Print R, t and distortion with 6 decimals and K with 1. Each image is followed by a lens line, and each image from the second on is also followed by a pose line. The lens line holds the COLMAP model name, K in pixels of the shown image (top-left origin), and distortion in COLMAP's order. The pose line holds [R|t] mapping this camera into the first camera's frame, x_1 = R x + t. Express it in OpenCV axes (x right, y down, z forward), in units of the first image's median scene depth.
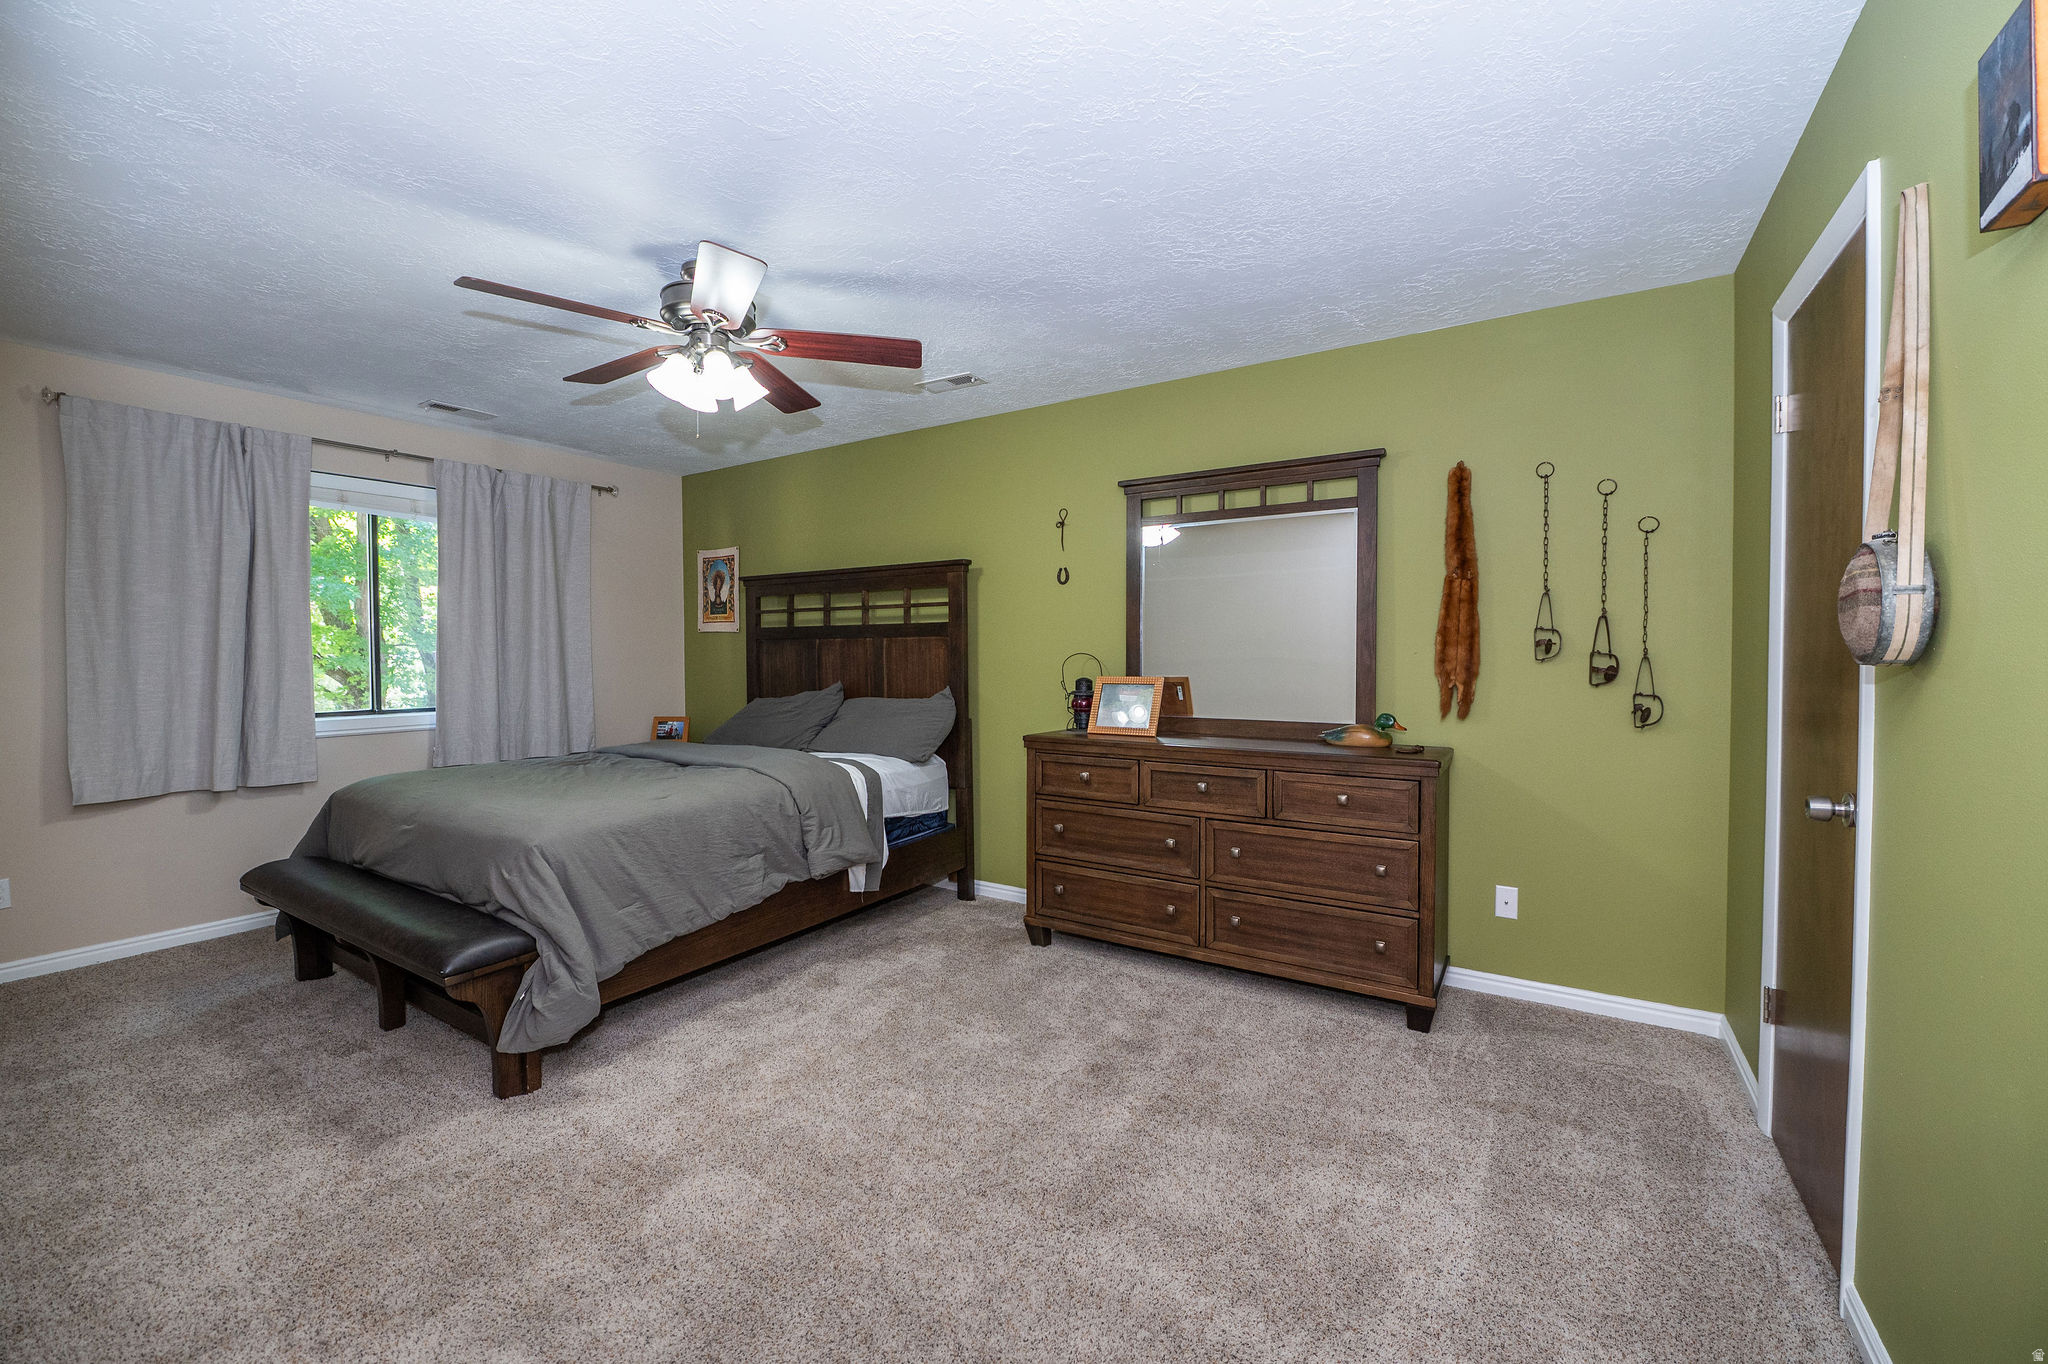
lens RADIAL K [[816.1, 0, 1028.5], [0, 816.1, 671.8], [0, 0, 1]] dist [-0.007626, -0.001591]
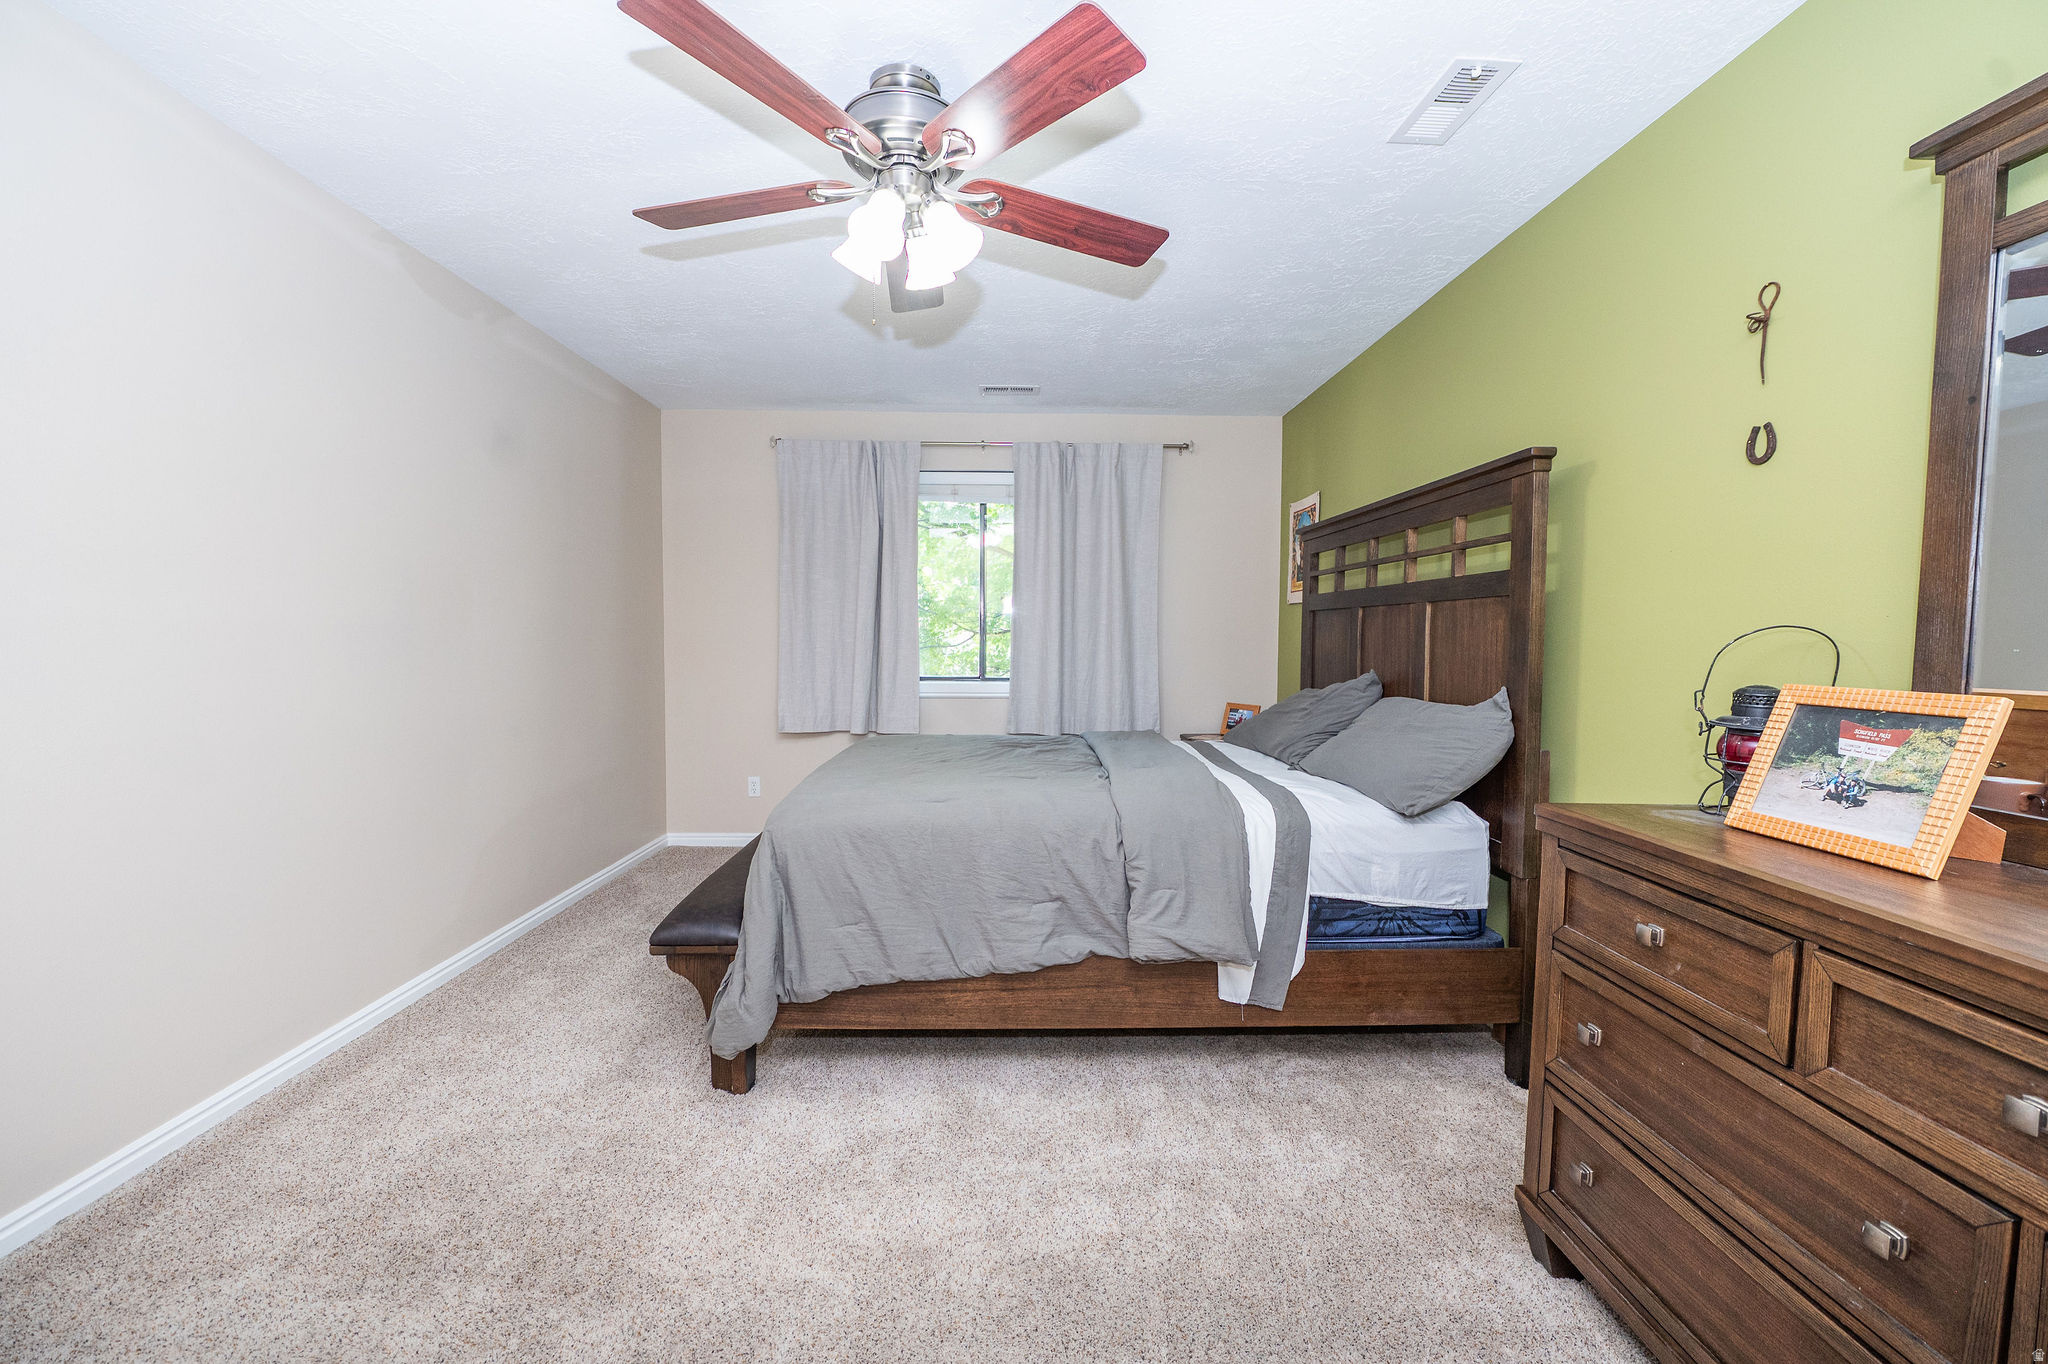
lens RADIAL K [[816.1, 0, 1022.6], [0, 816.1, 676.2], [0, 0, 1]] dist [-0.007626, -0.001591]
pose [[0.553108, 0.050566, -0.831574, 0.186497], [-0.029832, 0.998718, 0.040888, -0.002937], [0.832575, 0.002192, 0.553907, 0.448231]]
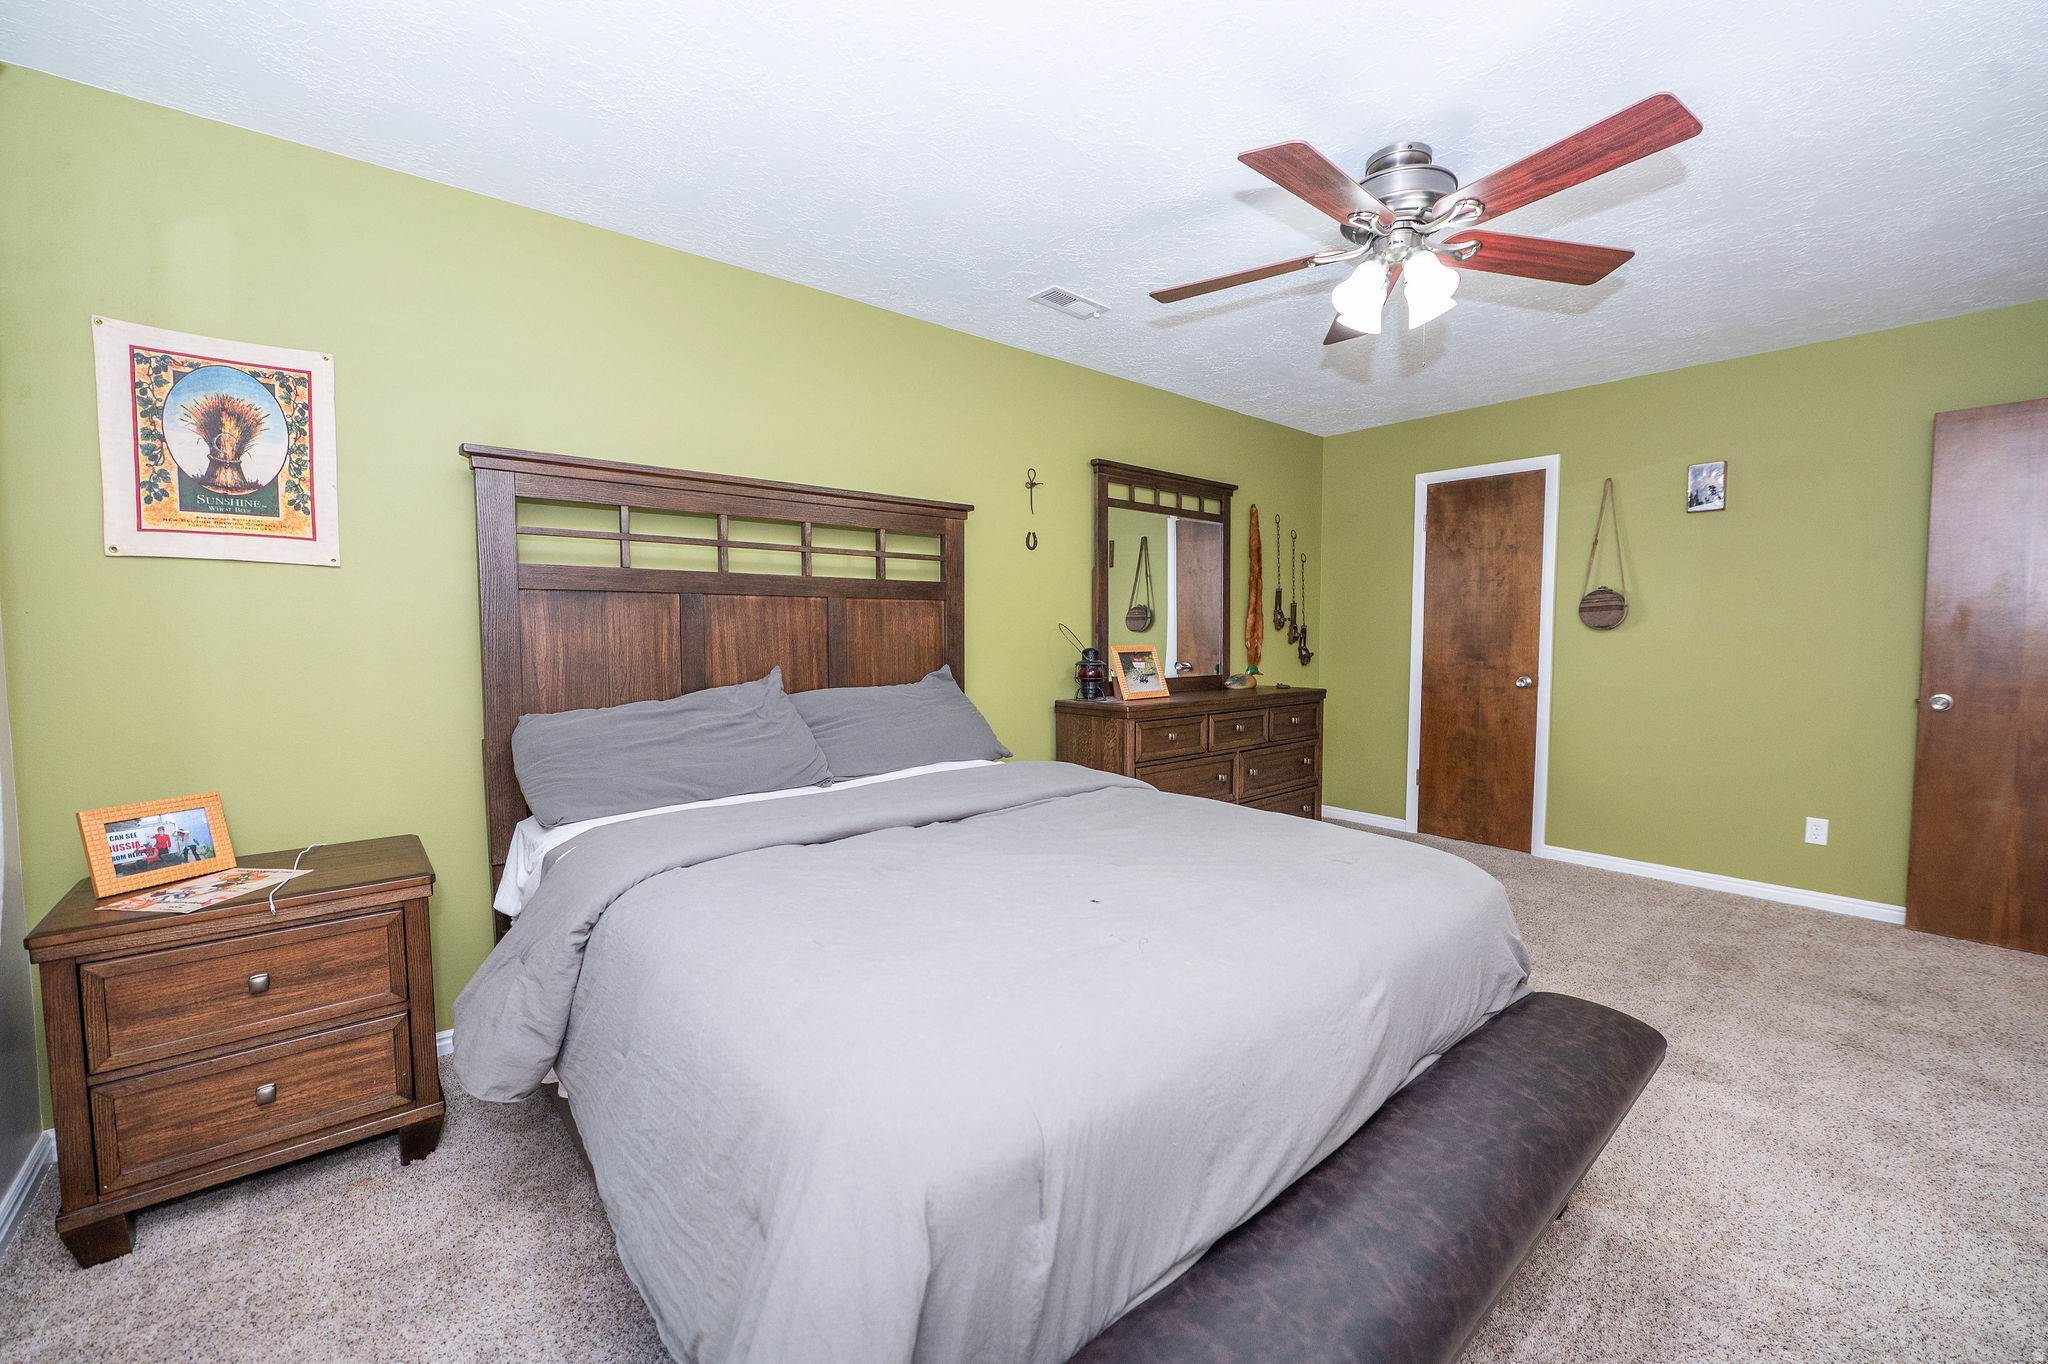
lens RADIAL K [[816.1, 0, 1028.9], [0, 816.1, 677.8], [0, 0, 1]] dist [-0.007626, -0.001591]
pose [[0.294705, -0.056978, 0.953888, -0.862183], [0.017755, 0.998375, 0.054150, -0.011253], [-0.955423, 0.000978, 0.295237, 0.727465]]
